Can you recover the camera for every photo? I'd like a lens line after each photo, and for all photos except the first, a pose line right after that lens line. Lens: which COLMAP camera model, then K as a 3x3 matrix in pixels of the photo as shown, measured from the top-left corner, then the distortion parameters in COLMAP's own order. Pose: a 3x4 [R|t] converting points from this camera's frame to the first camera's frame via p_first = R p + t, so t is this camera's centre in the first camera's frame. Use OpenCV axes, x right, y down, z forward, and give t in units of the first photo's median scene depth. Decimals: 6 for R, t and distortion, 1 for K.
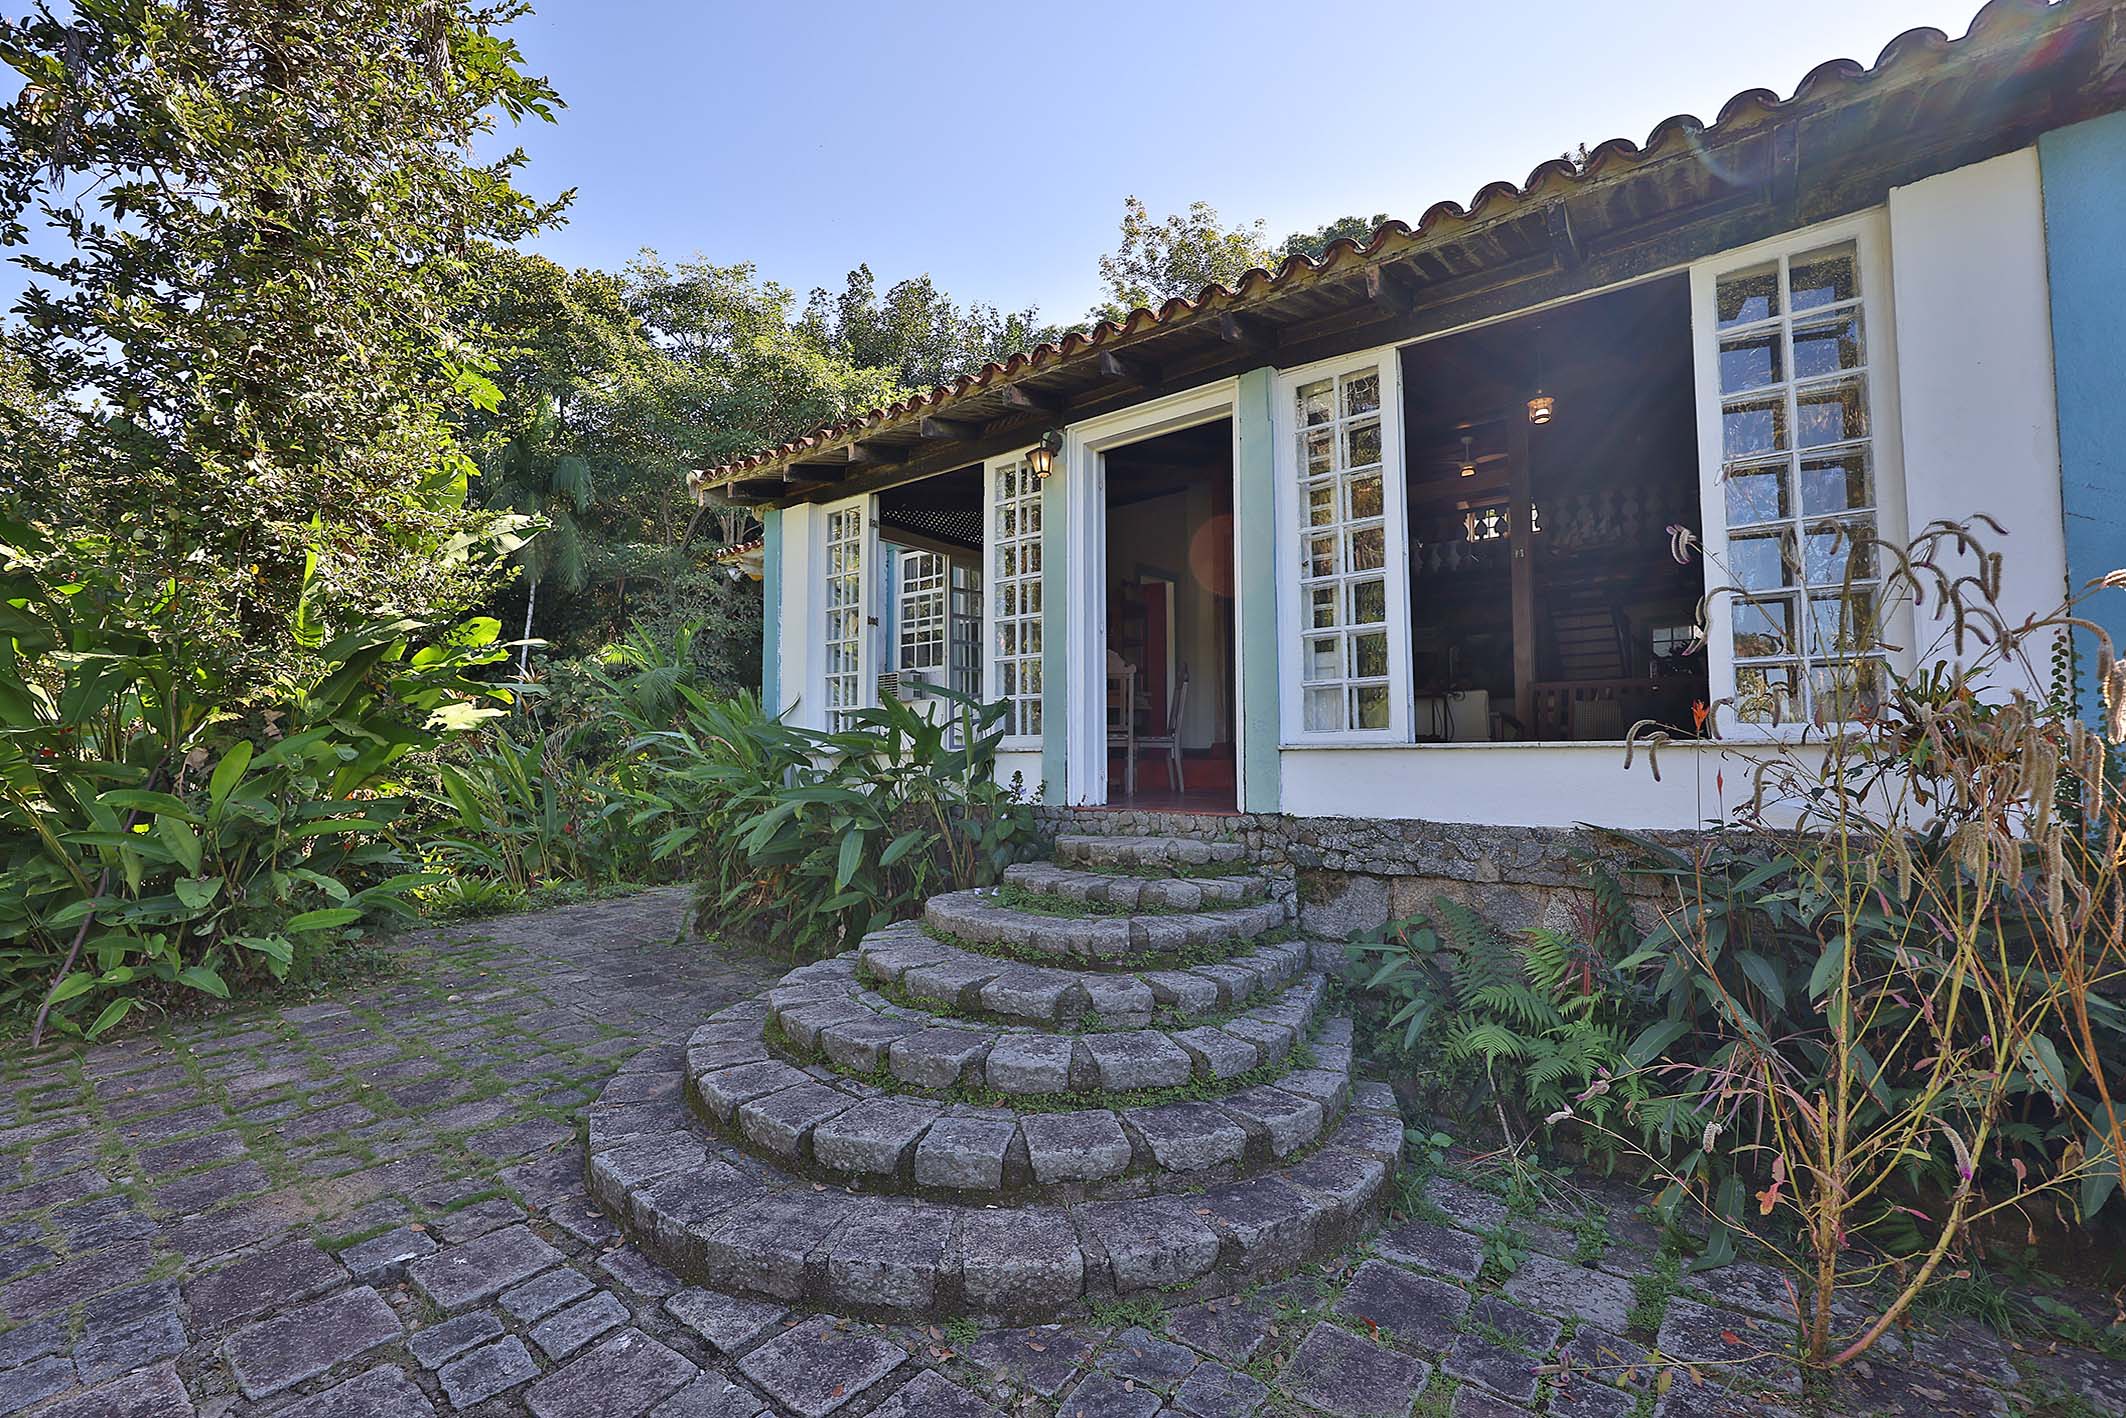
lens RADIAL K [[856.1, 0, 1063.0], [0, 856.1, 709.0], [0, 0, 1]] dist [-0.010387, 0.000298]
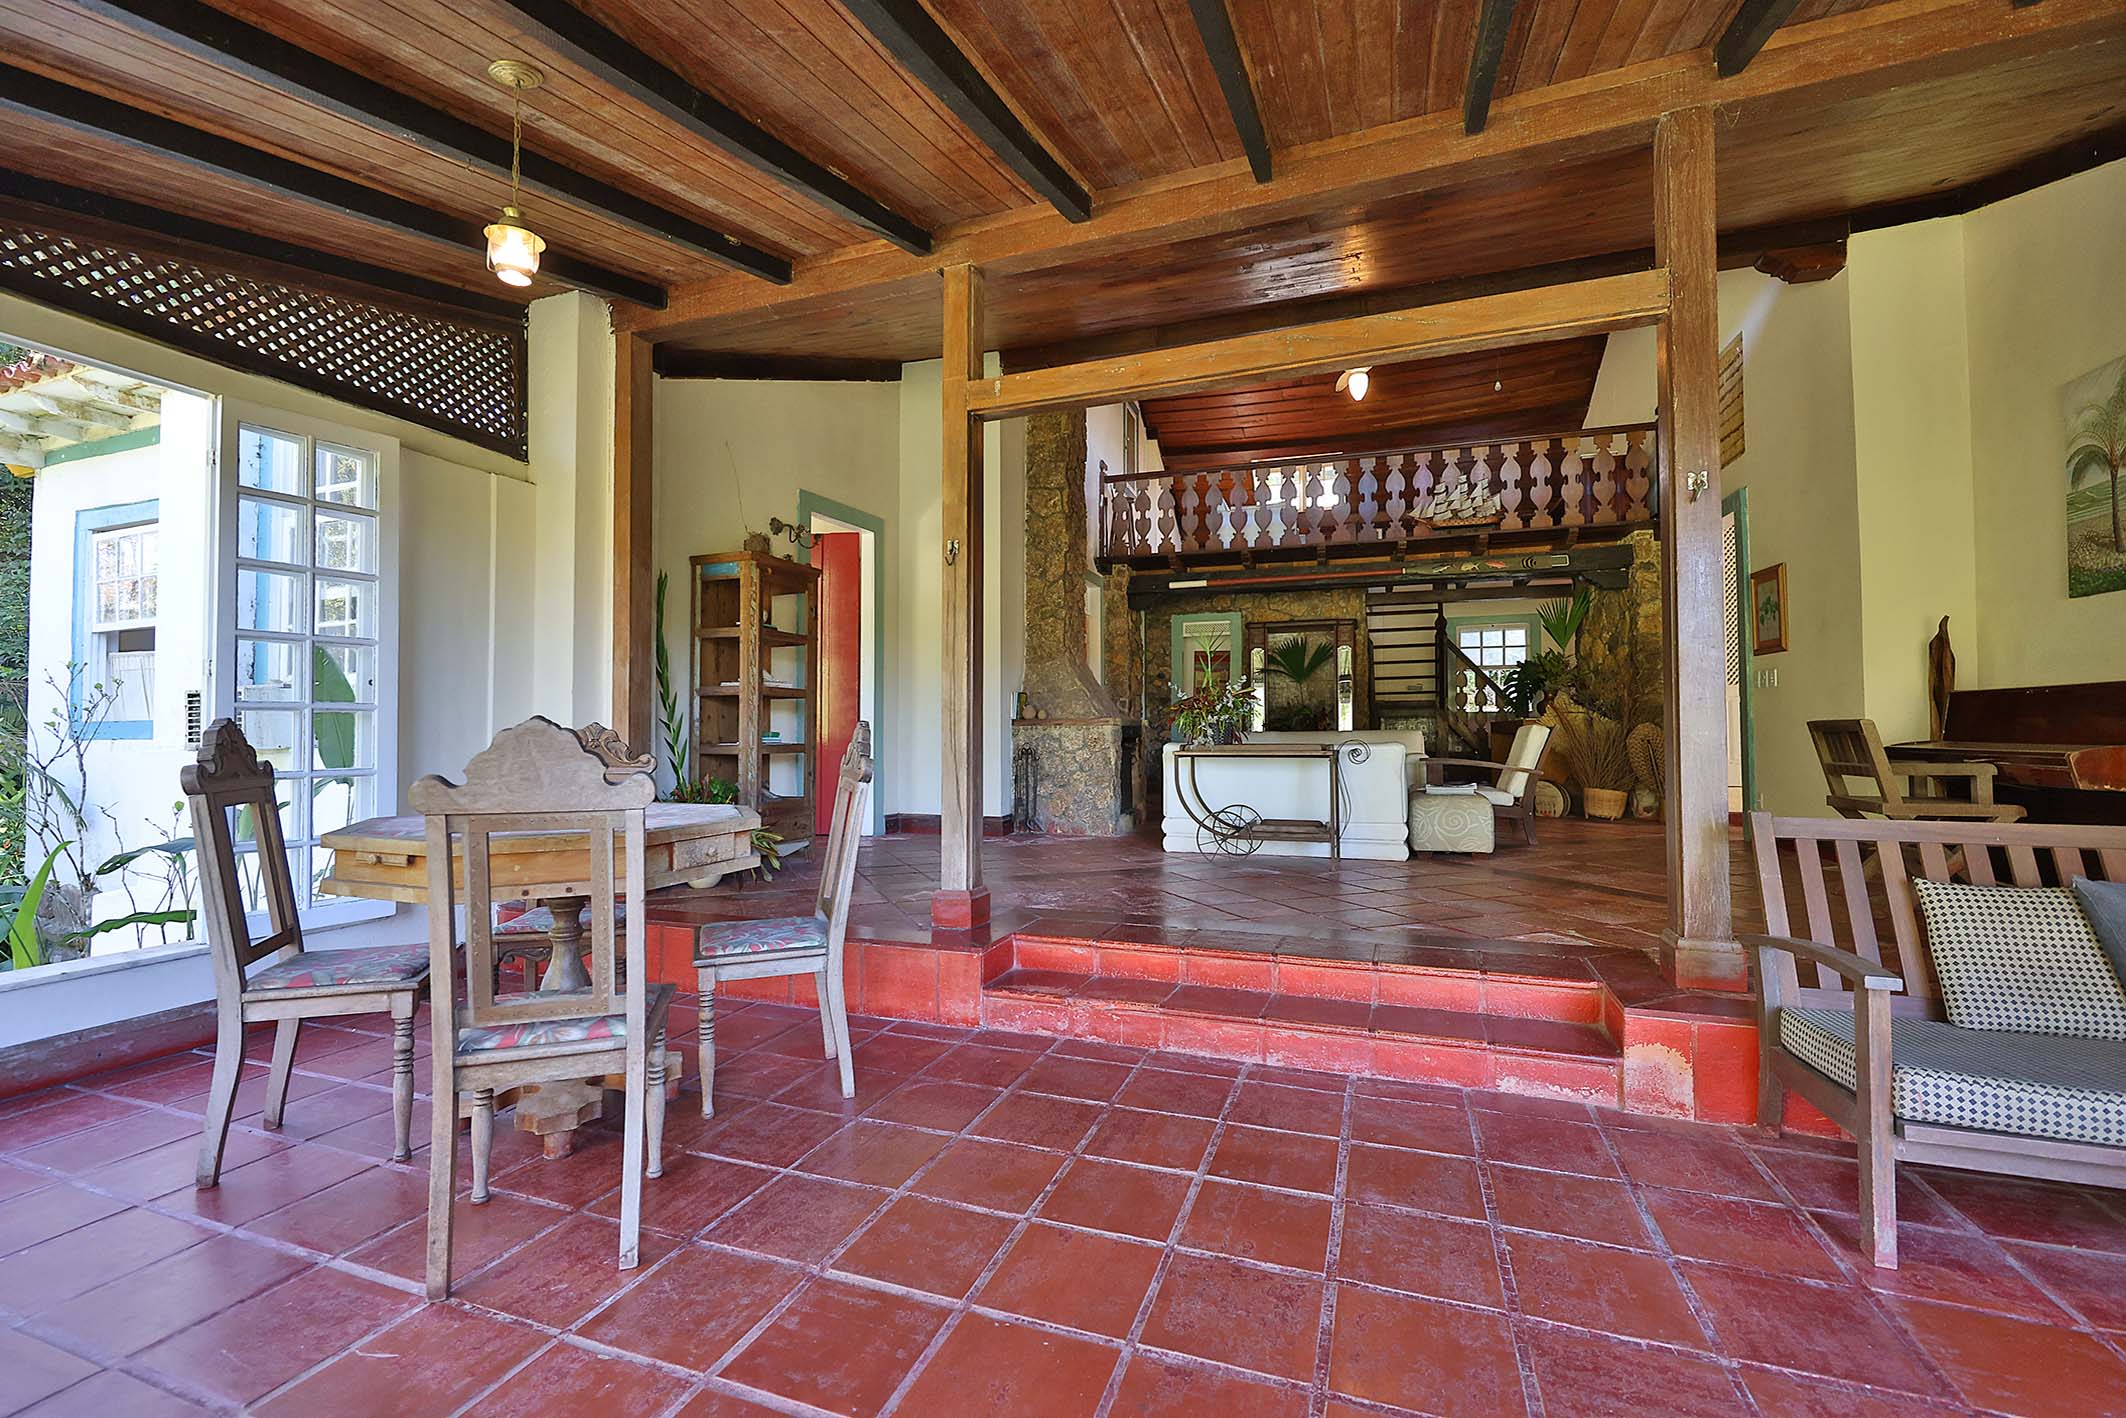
lens RADIAL K [[856.1, 0, 1063.0], [0, 856.1, 709.0], [0, 0, 1]] dist [-0.010387, 0.000298]
pose [[0.950952, 0.003316, 0.309320, 0.072538], [-0.012201, 0.999566, 0.026795, -0.046358], [-0.309097, -0.029255, 0.950580, 0.408632]]
